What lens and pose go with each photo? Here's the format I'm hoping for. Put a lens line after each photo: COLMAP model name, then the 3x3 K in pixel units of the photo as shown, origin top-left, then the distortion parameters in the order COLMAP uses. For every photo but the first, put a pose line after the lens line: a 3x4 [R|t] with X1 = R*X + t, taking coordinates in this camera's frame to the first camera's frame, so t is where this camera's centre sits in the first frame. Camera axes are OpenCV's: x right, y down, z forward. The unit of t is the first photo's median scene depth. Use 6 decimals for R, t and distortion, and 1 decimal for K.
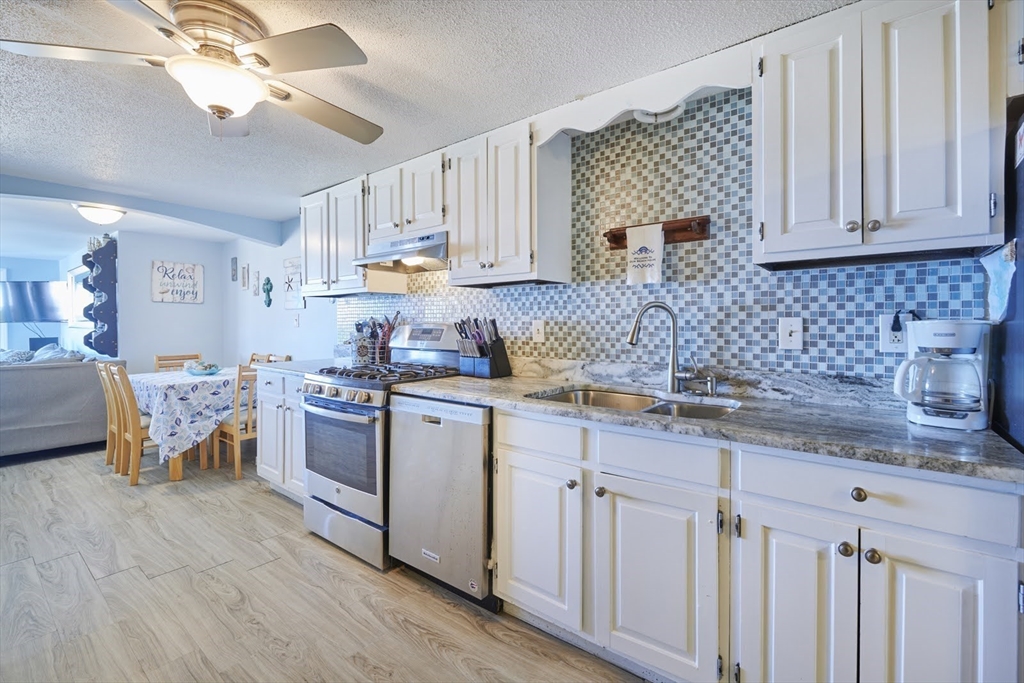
lens RADIAL K [[439.5, 0, 564.5], [0, 439.5, 325.9], [0, 0, 1]] dist [-0.003180, -0.000755]
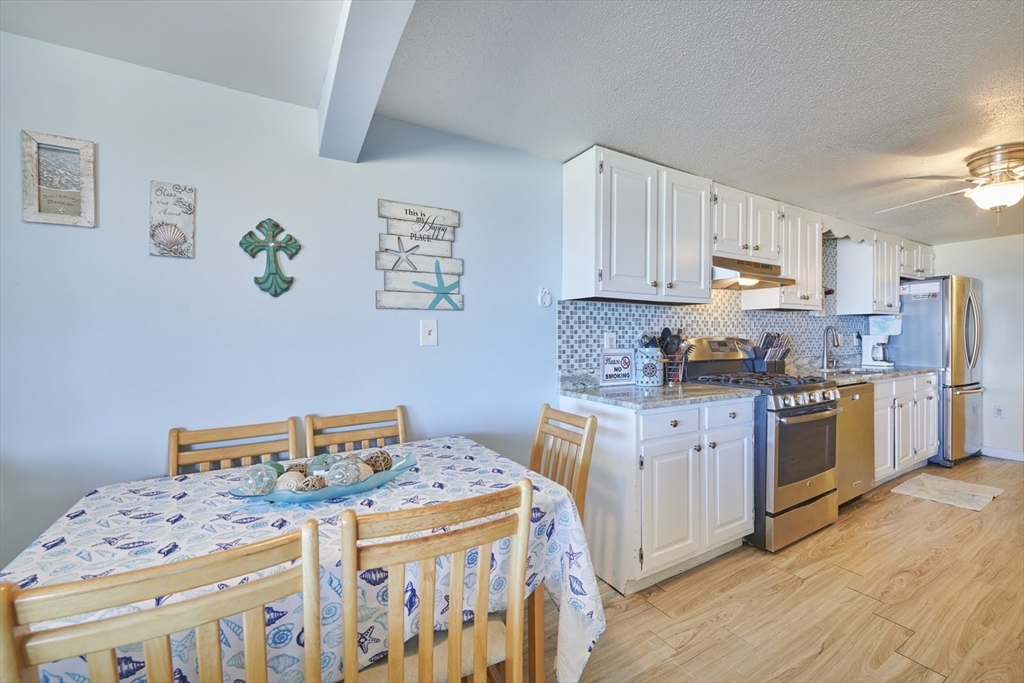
lens RADIAL K [[396.2, 0, 596.1], [0, 396.2, 345.2], [0, 0, 1]] dist [-0.009858, 0.000317]
pose [[0.379110, -0.020189, 0.925131, -1.548778], [0.008851, 0.999795, 0.018192, -0.006278], [-0.925309, 0.001292, 0.379211, 1.053921]]
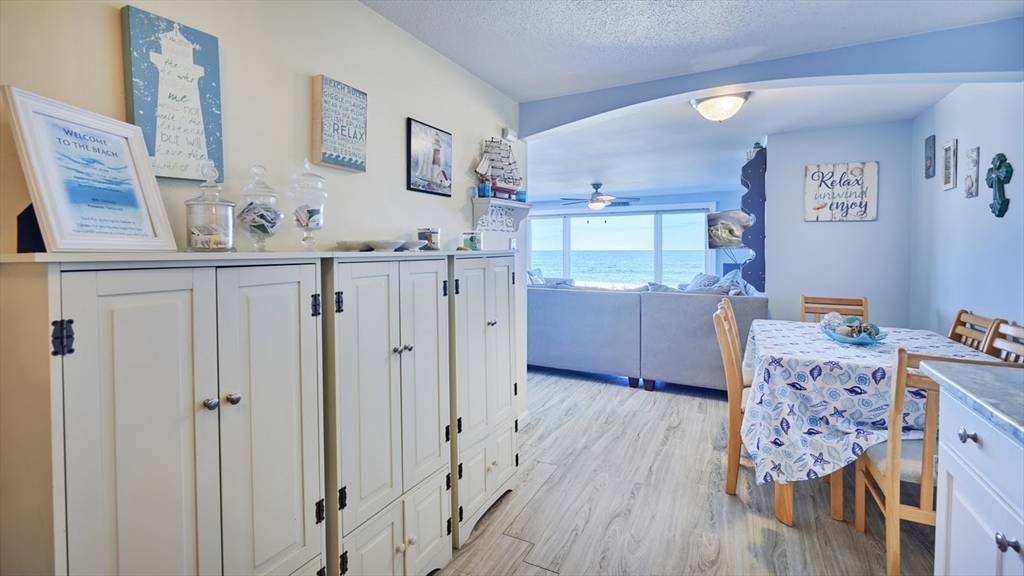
lens RADIAL K [[422.5, 0, 510.9], [0, 422.5, 257.5], [0, 0, 1]] dist [0.002651, -0.001590]
pose [[0.103219, 0.022259, -0.994410, -0.485906], [-0.008548, 0.999733, 0.021491, -0.009162], [0.994622, 0.006282, 0.103382, 0.754899]]
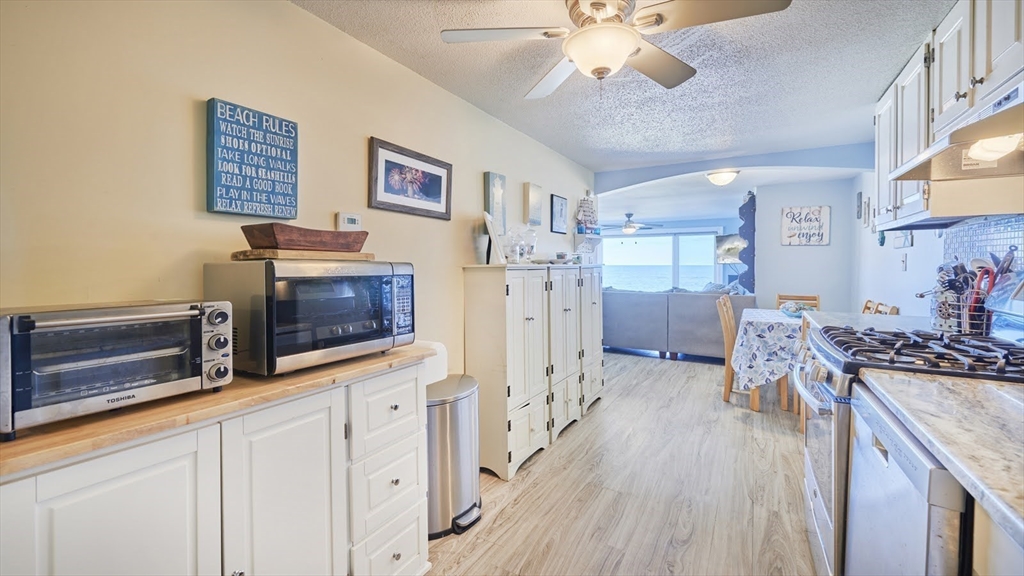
lens RADIAL K [[422.5, 0, 495.0], [0, 422.5, 270.3], [0, 0, 1]] dist [0.002651, -0.001590]
pose [[0.052386, 0.019179, -0.998443, 0.151762], [-0.011385, 0.999762, 0.018607, -0.006935], [0.998562, 0.010392, 0.052592, 0.392495]]
